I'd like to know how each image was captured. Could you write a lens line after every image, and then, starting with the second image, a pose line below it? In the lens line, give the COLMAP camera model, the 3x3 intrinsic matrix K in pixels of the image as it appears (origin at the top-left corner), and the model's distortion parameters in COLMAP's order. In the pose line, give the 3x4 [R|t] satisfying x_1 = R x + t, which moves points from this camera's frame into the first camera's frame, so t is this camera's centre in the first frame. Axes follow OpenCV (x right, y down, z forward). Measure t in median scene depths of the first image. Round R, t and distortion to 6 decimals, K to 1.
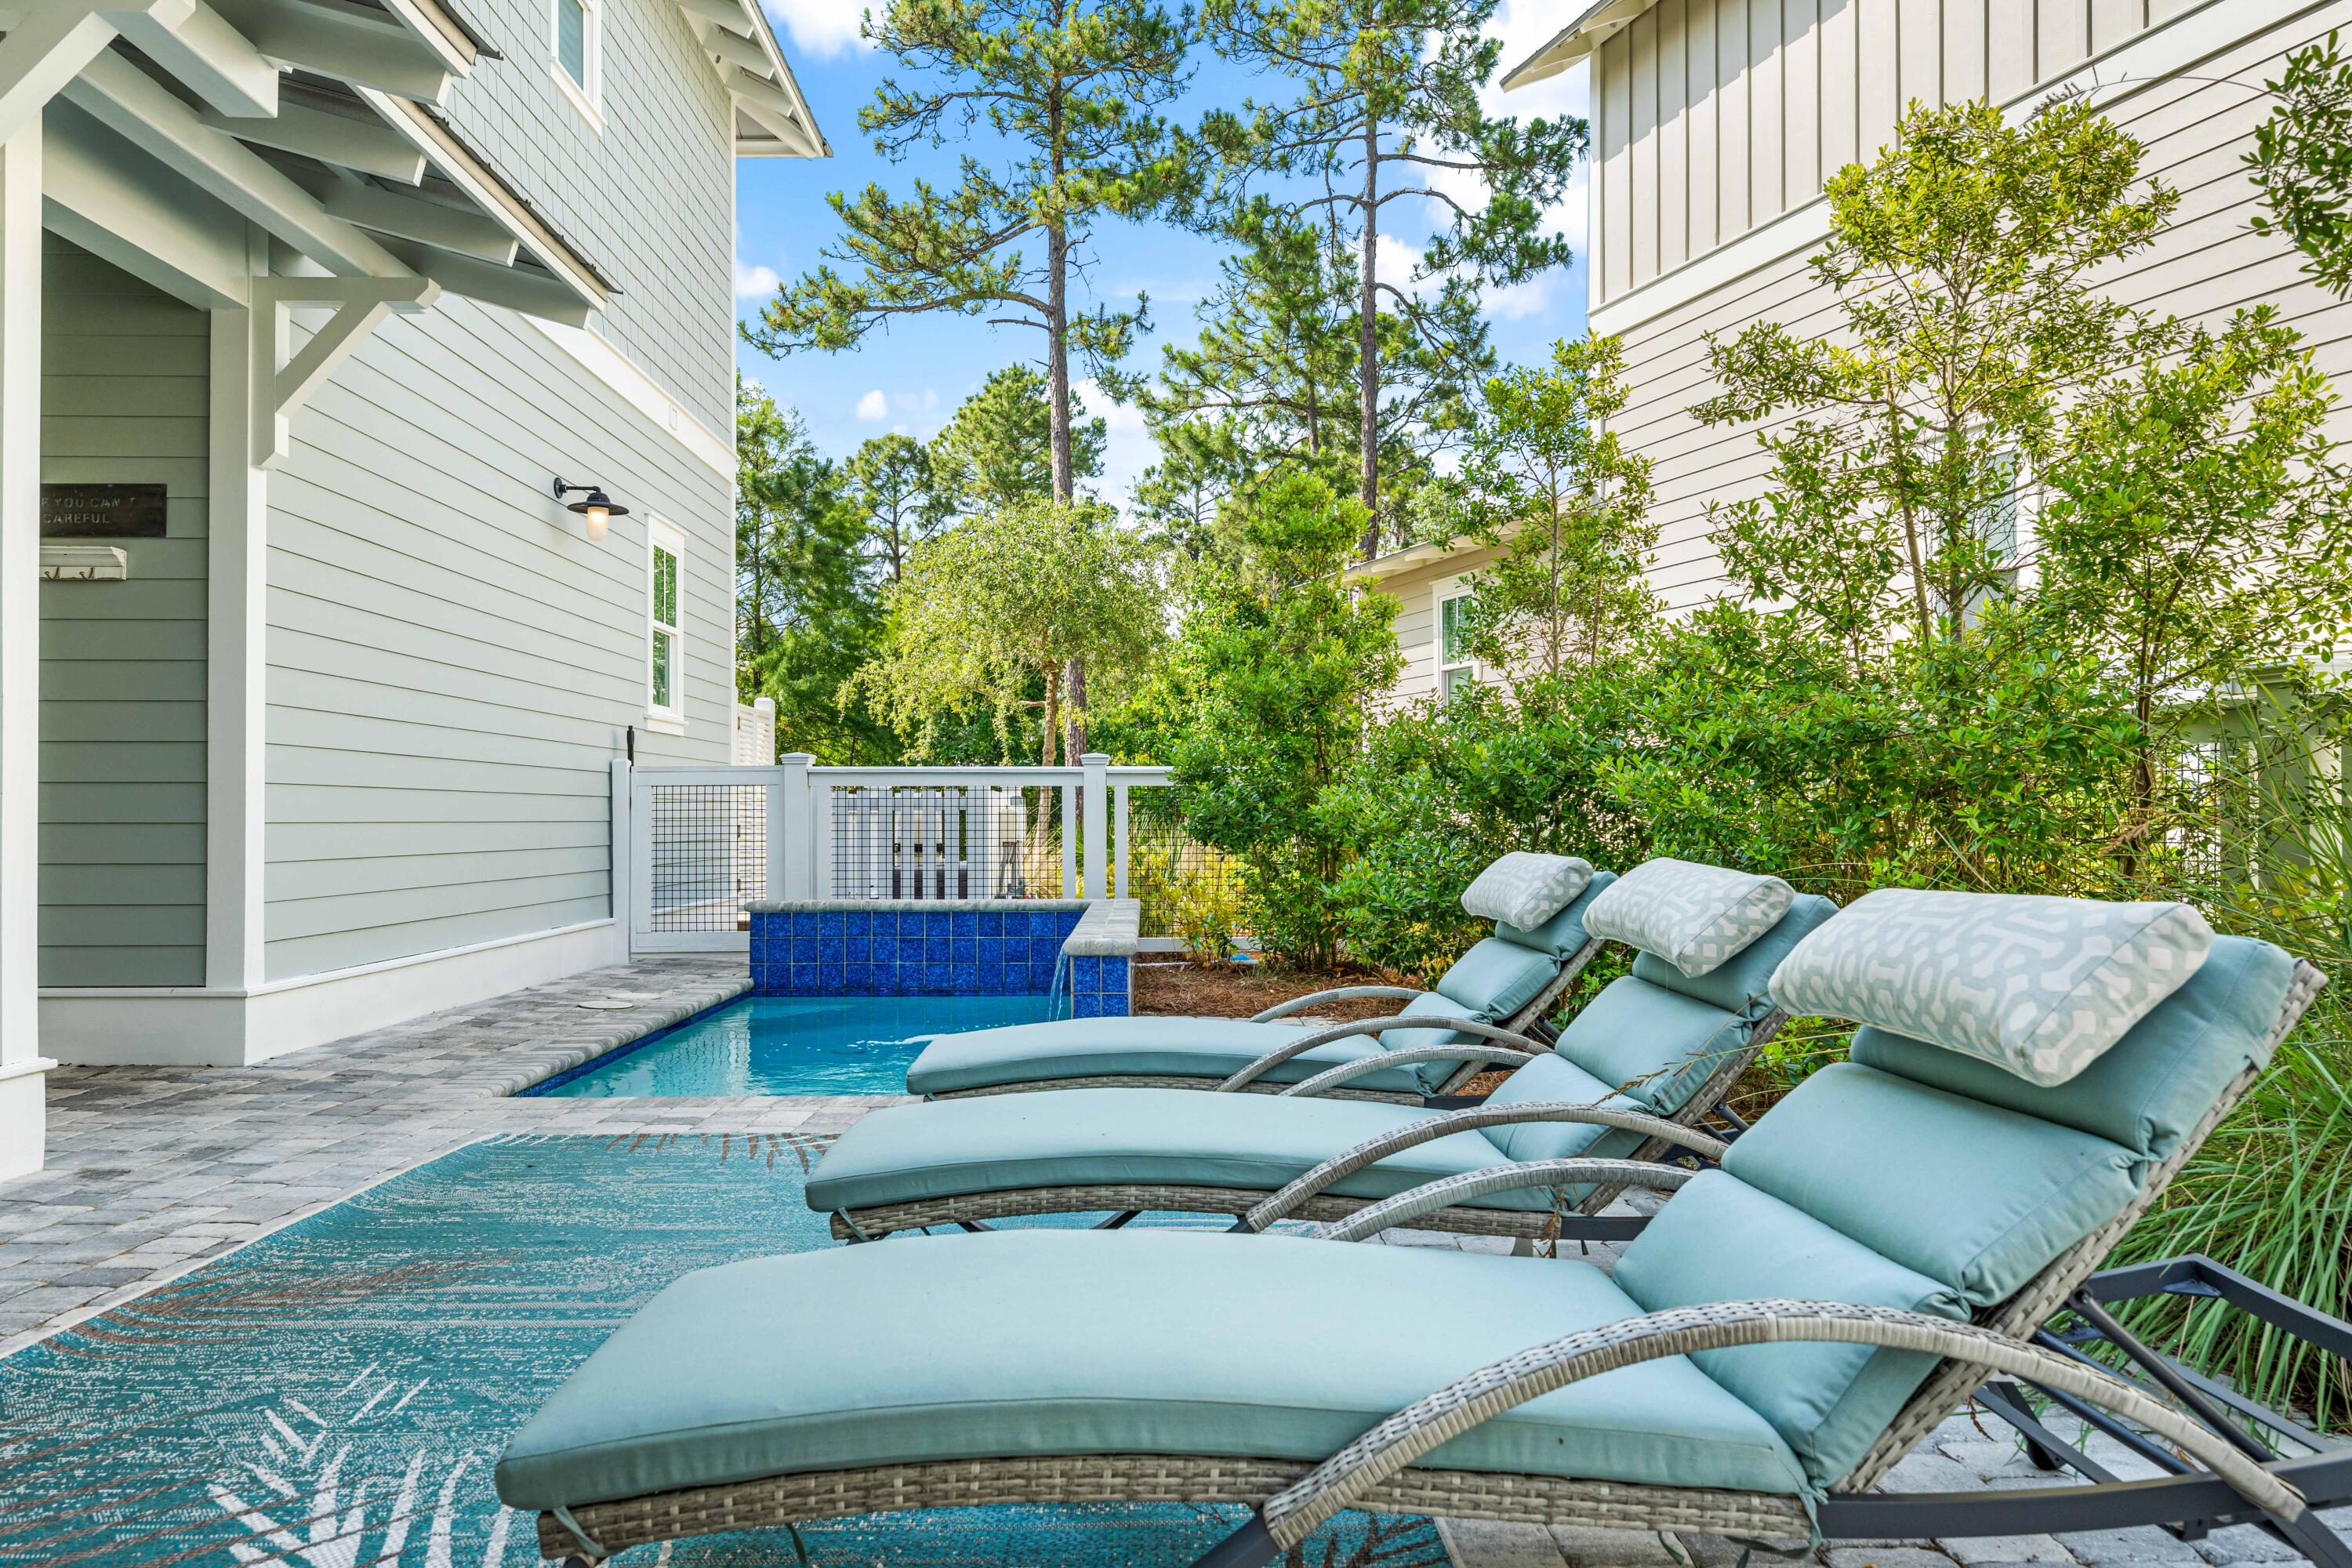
lens RADIAL K [[1550.8, 0, 1183.6], [0, 1550.8, 832.4], [0, 0, 1]] dist [0.005852, 0.000963]
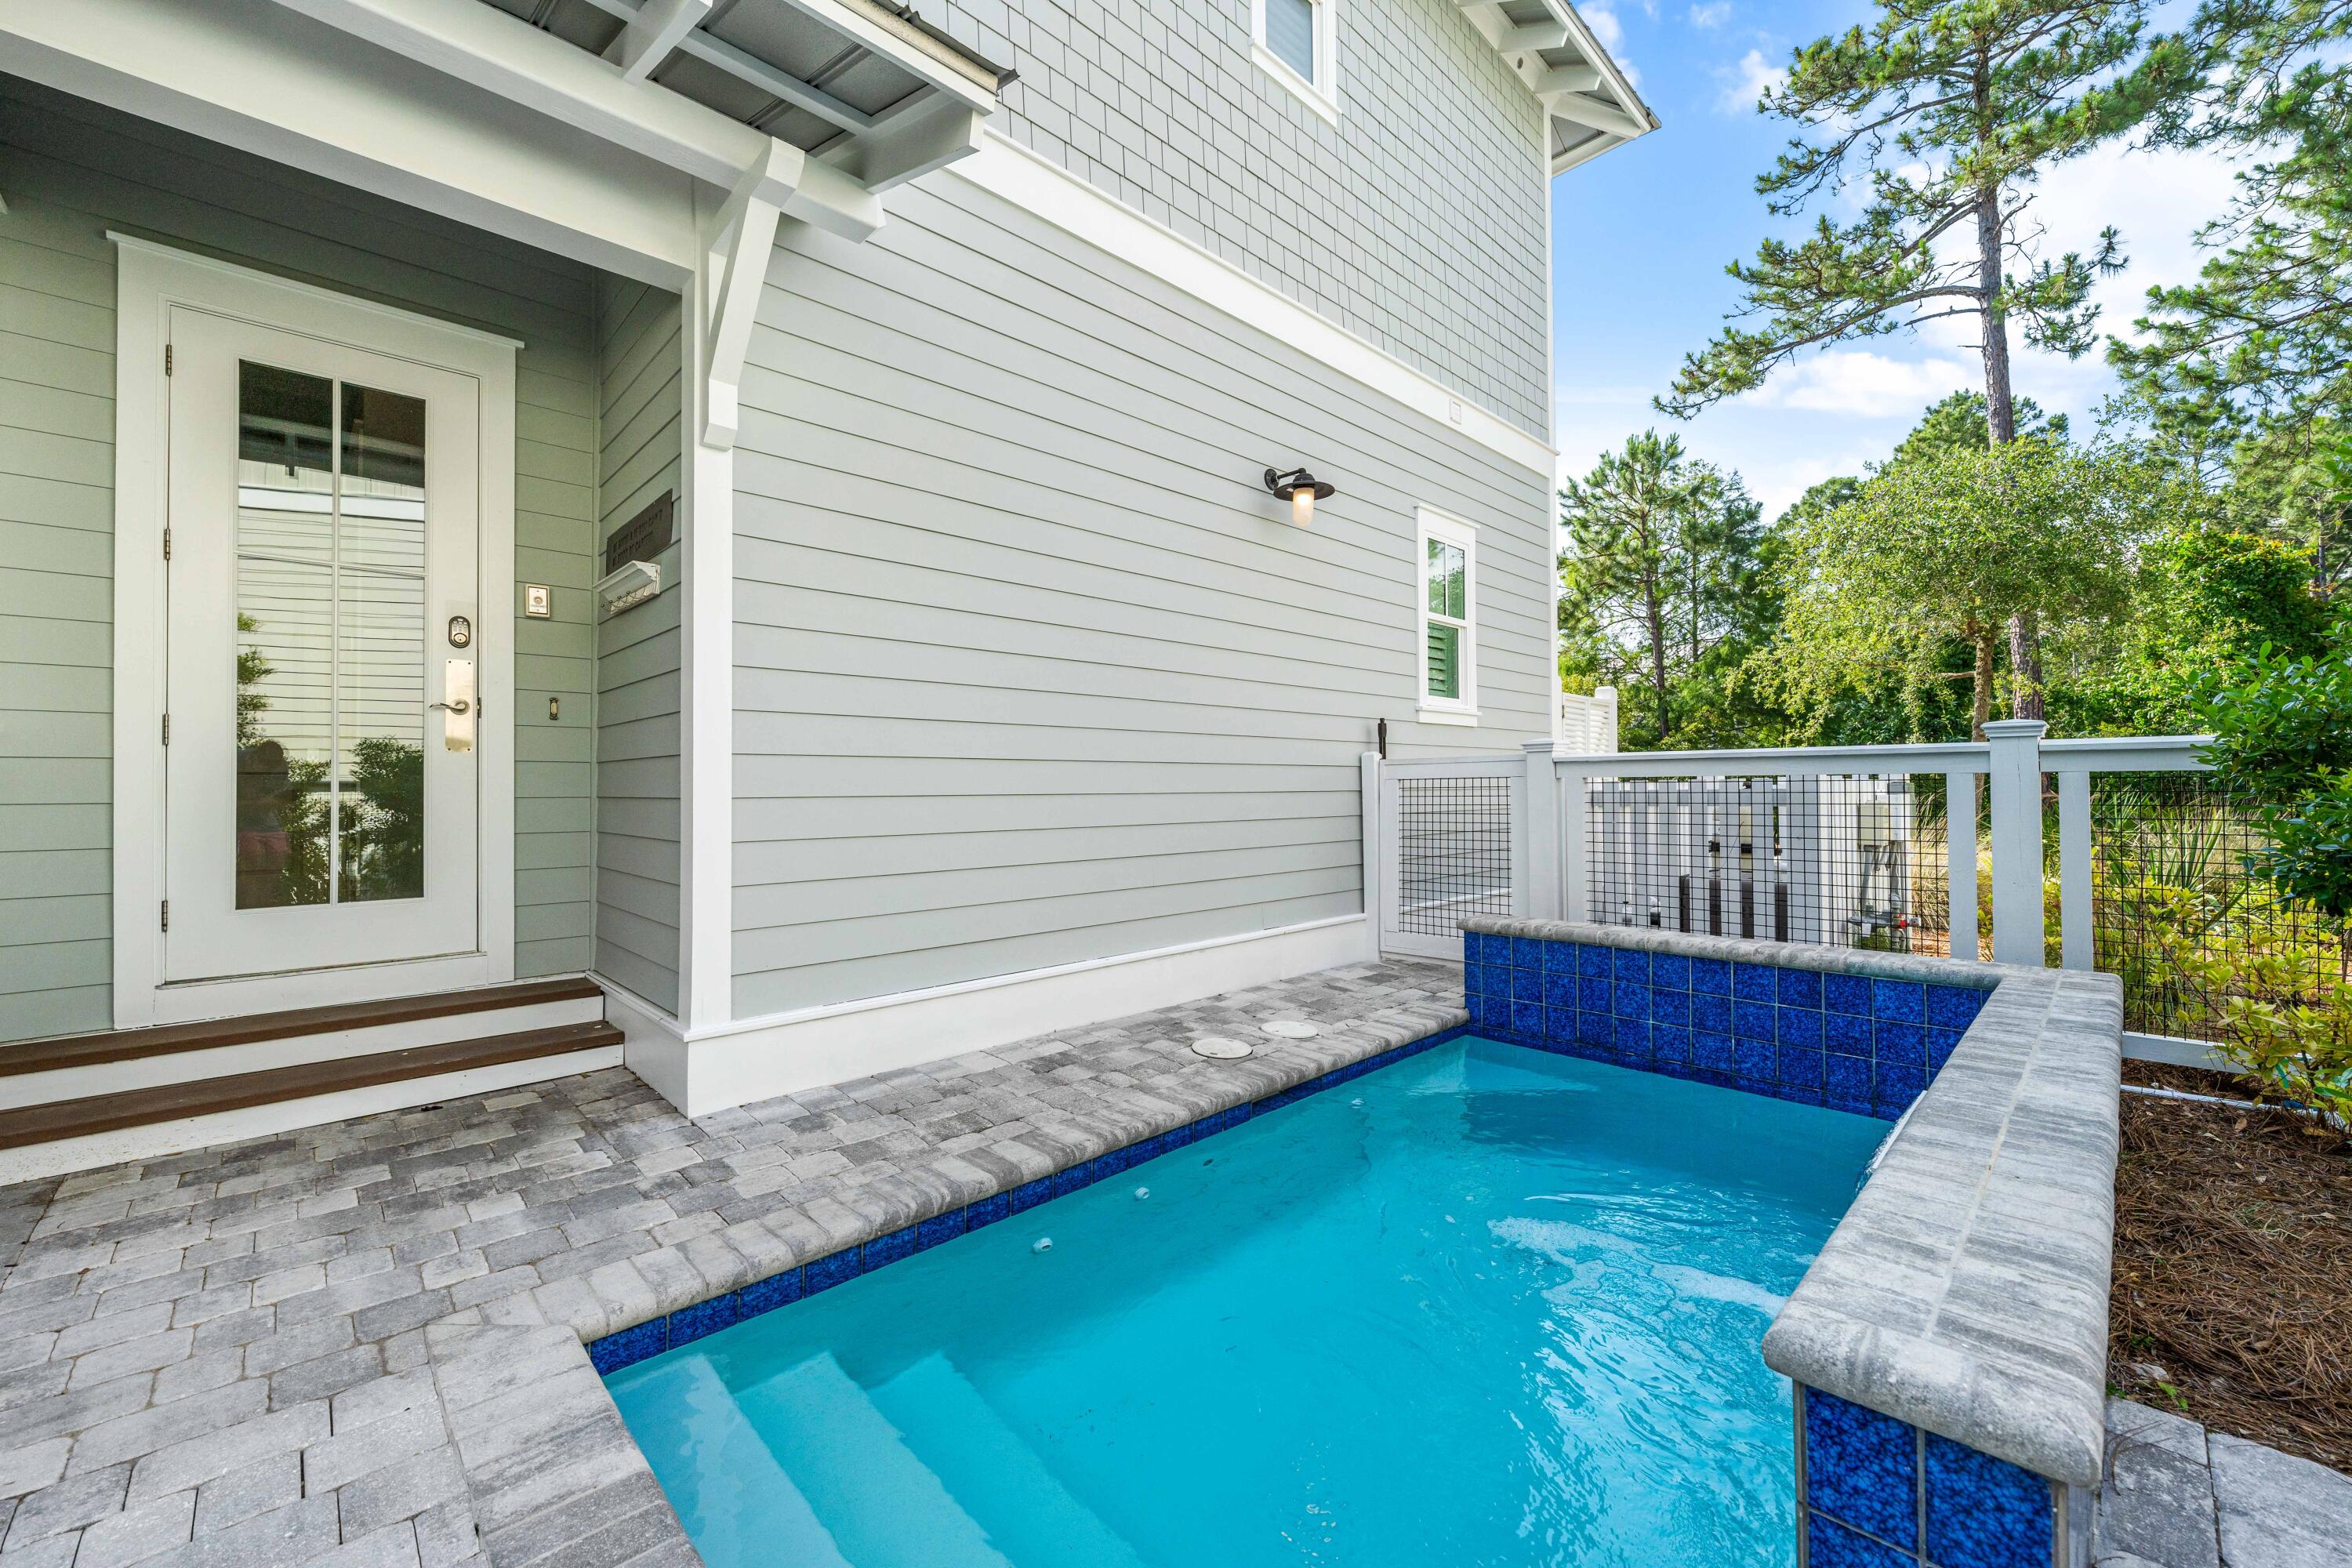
lens RADIAL K [[937.0, 0, 1176.0], [0, 937.0, 784.0], [0, 0, 1]] dist [0.002080, -0.000627]
pose [[0.685791, -0.015917, -0.727624, -0.008463], [0.005933, 0.999850, -0.016279, -0.010222], [0.727774, 0.006847, 0.685783, 0.276425]]
